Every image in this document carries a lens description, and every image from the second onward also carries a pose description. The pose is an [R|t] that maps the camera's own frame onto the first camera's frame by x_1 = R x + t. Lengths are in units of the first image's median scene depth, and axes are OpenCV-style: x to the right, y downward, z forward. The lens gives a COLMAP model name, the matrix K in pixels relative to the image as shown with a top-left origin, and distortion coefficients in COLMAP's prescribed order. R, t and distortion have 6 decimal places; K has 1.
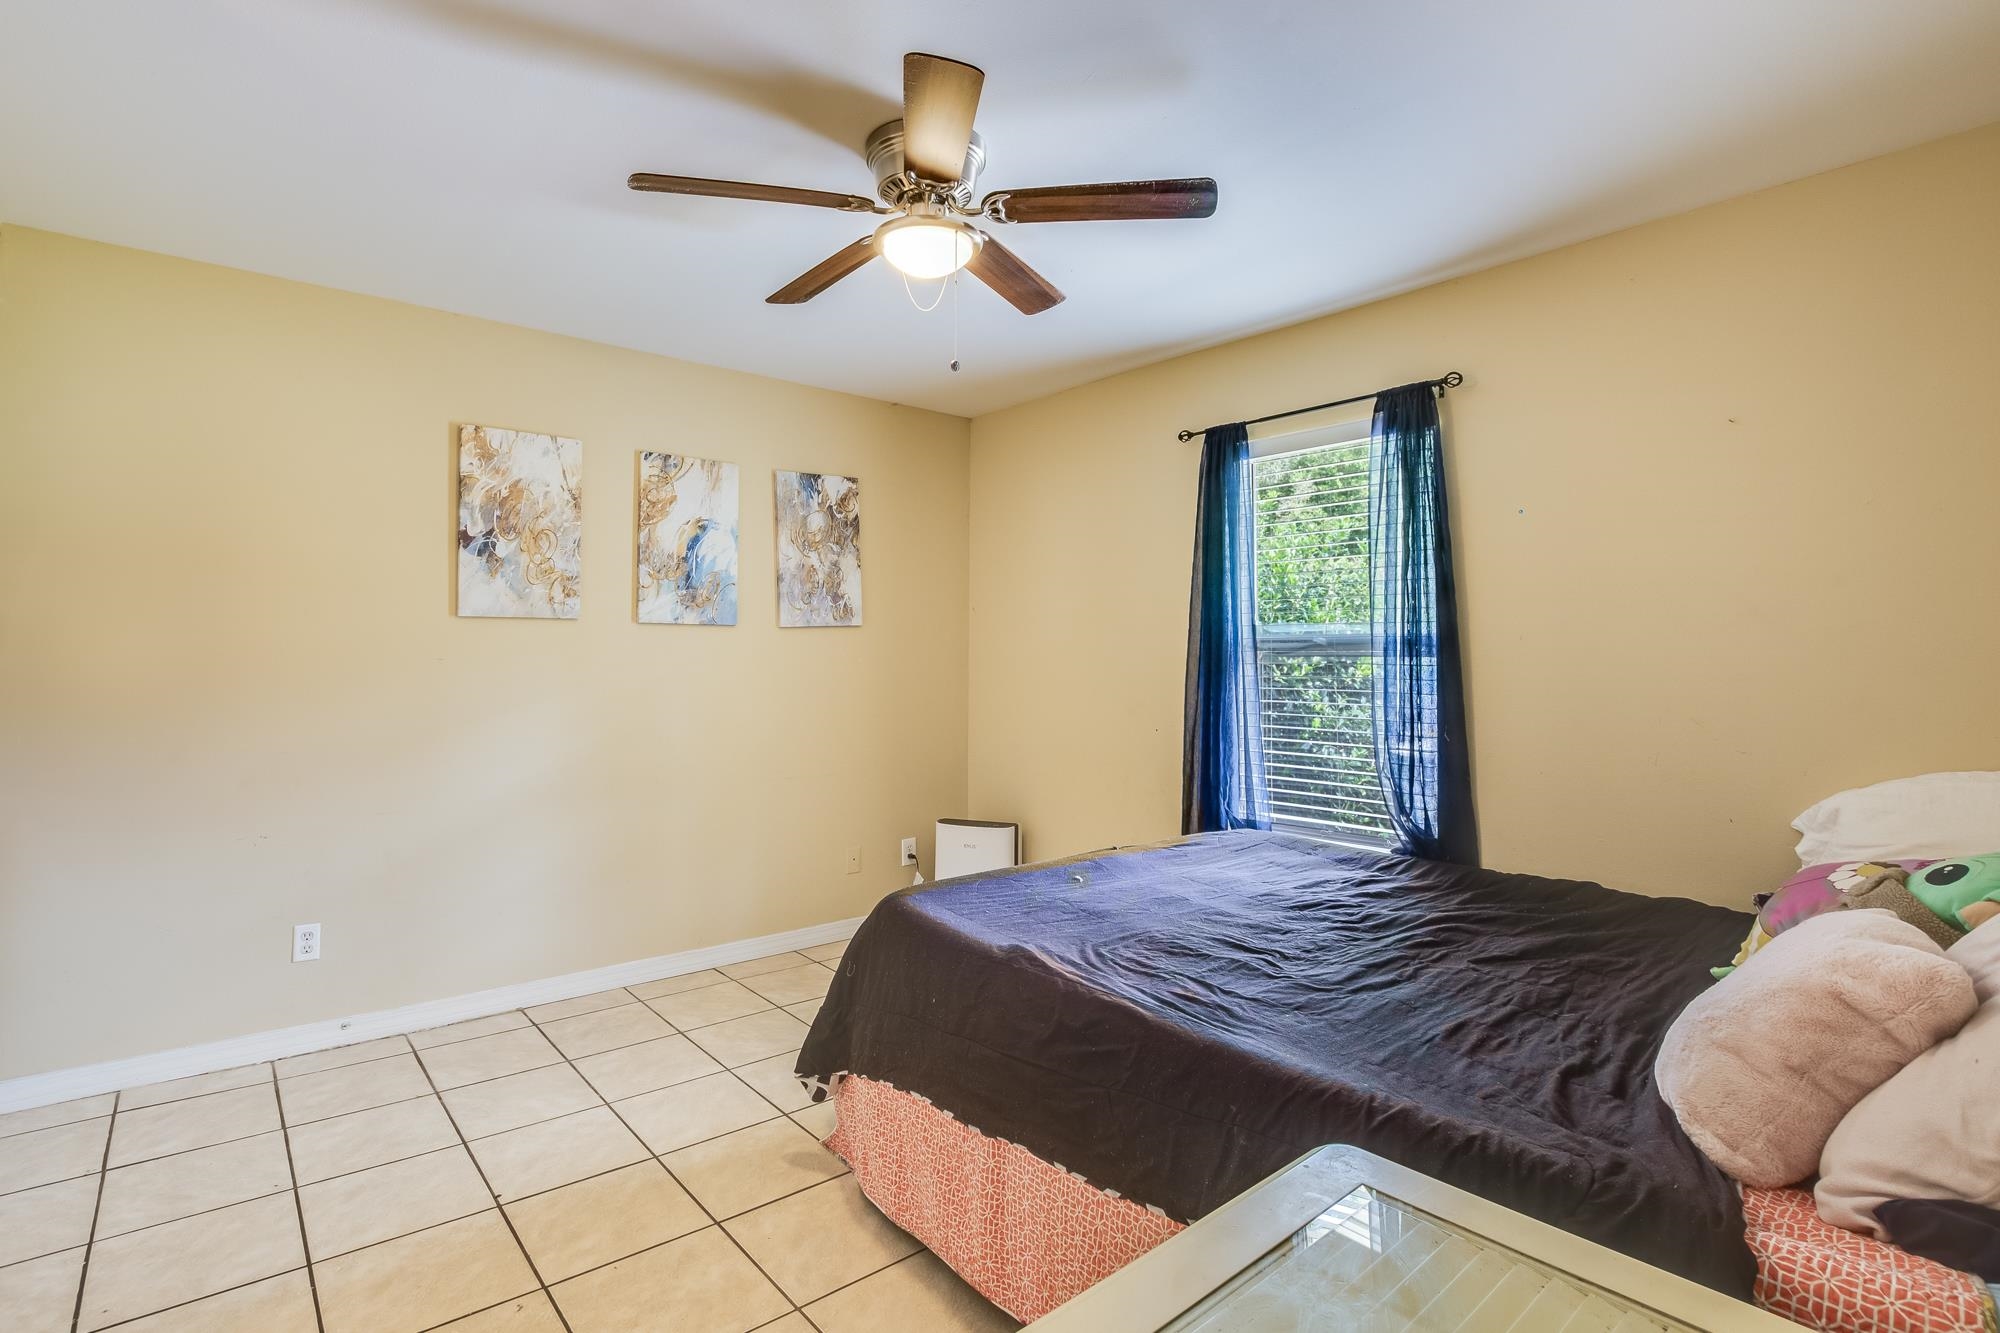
lens RADIAL K [[943.7, 0, 1006.3], [0, 943.7, 669.4], [0, 0, 1]] dist [-0.002366, 0.000080]
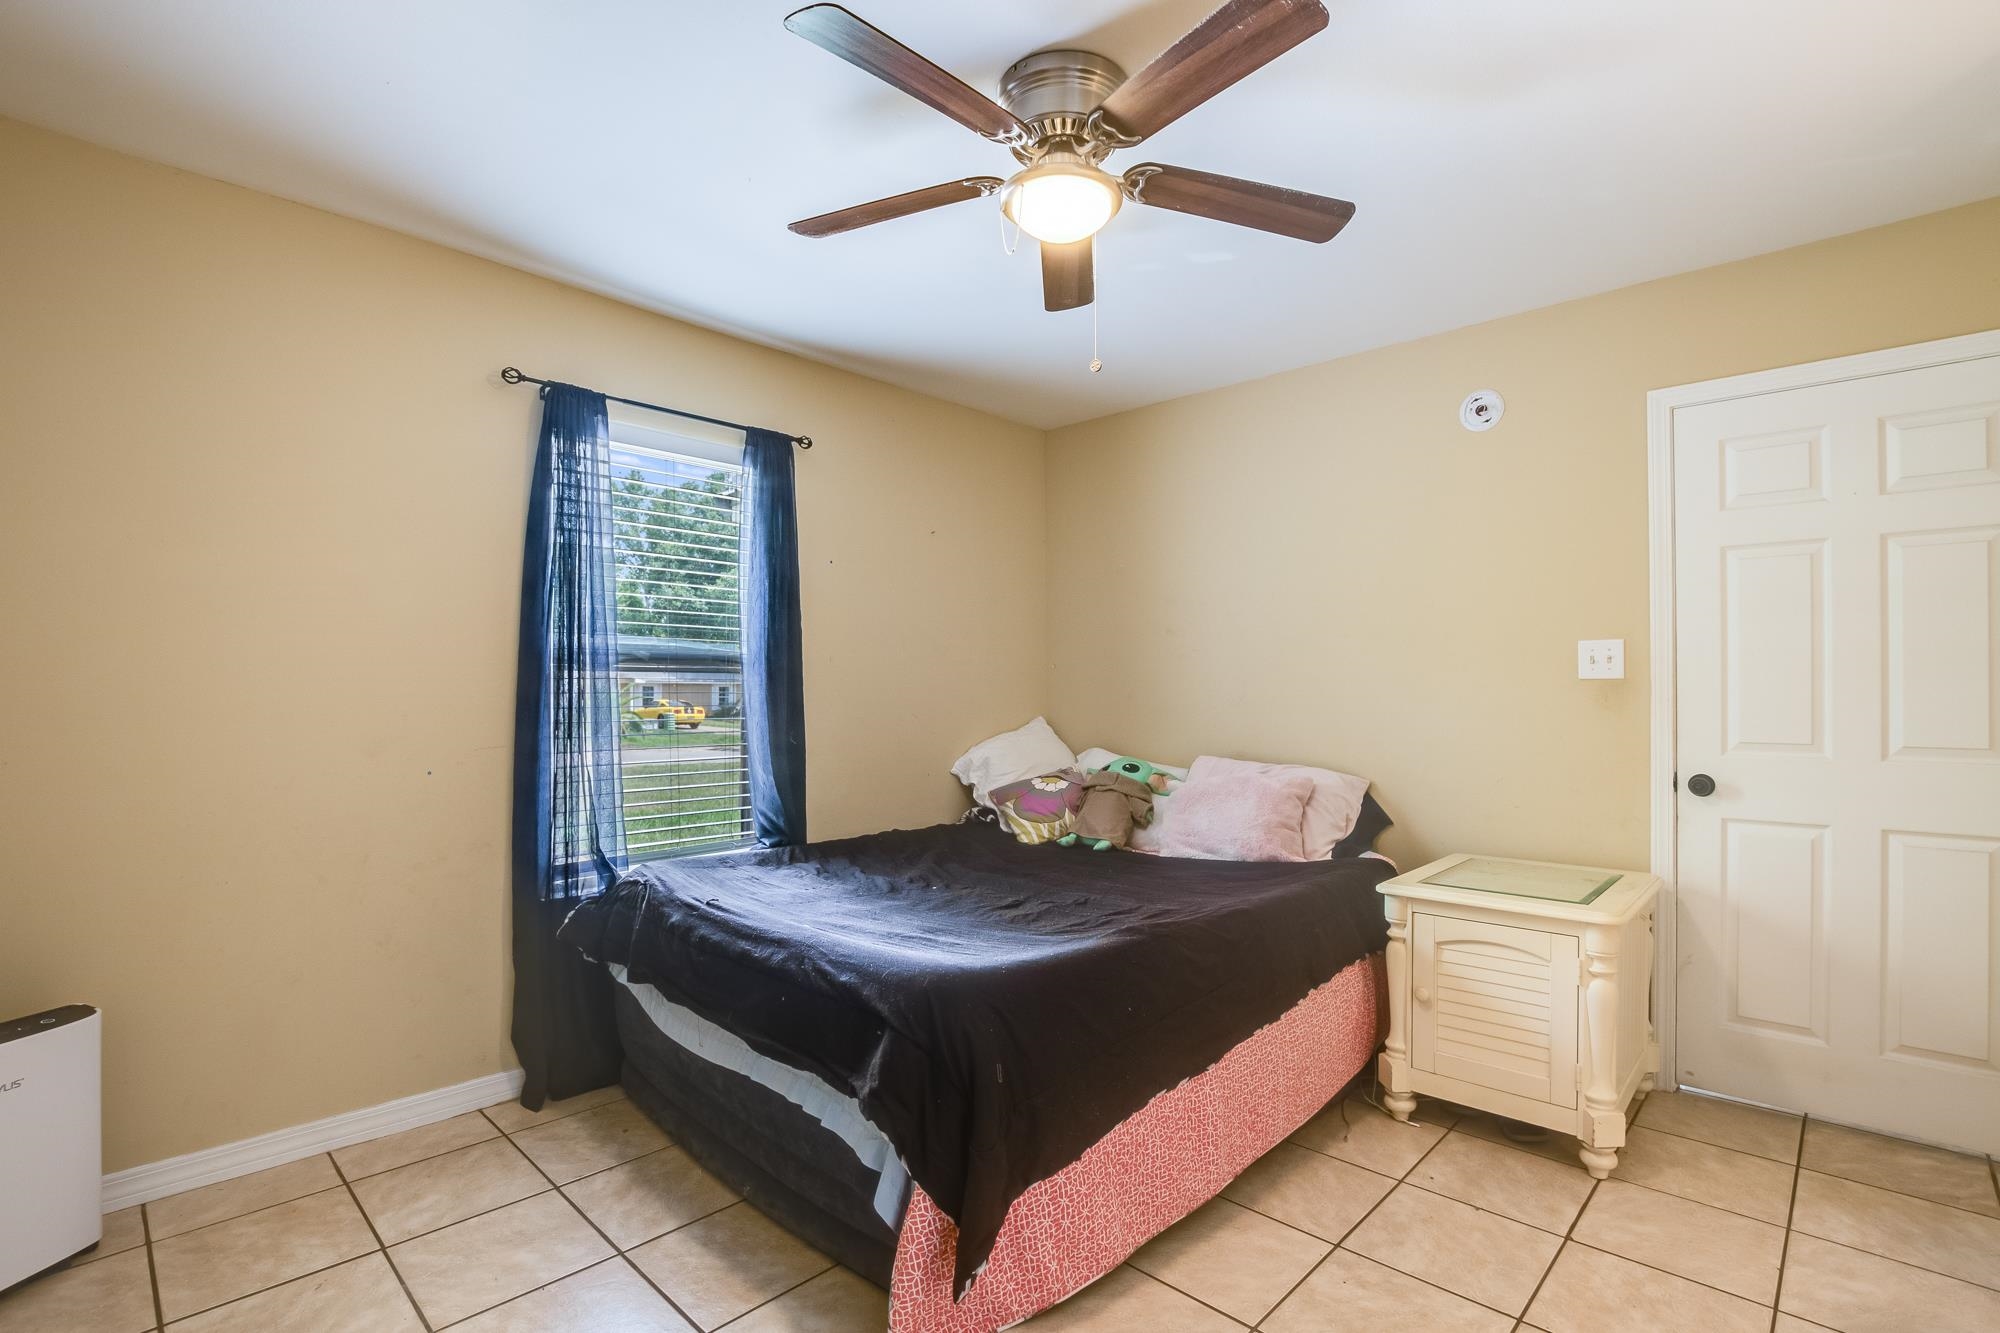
lens RADIAL K [[943.7, 0, 1006.3], [0, 943.7, 669.4], [0, 0, 1]] dist [-0.002366, 0.000080]
pose [[-0.075420, 0.014357, 0.997049, -0.734594], [0.008399, 0.999870, -0.013762, 0.002447], [-0.997117, 0.007336, -0.075531, 0.823238]]
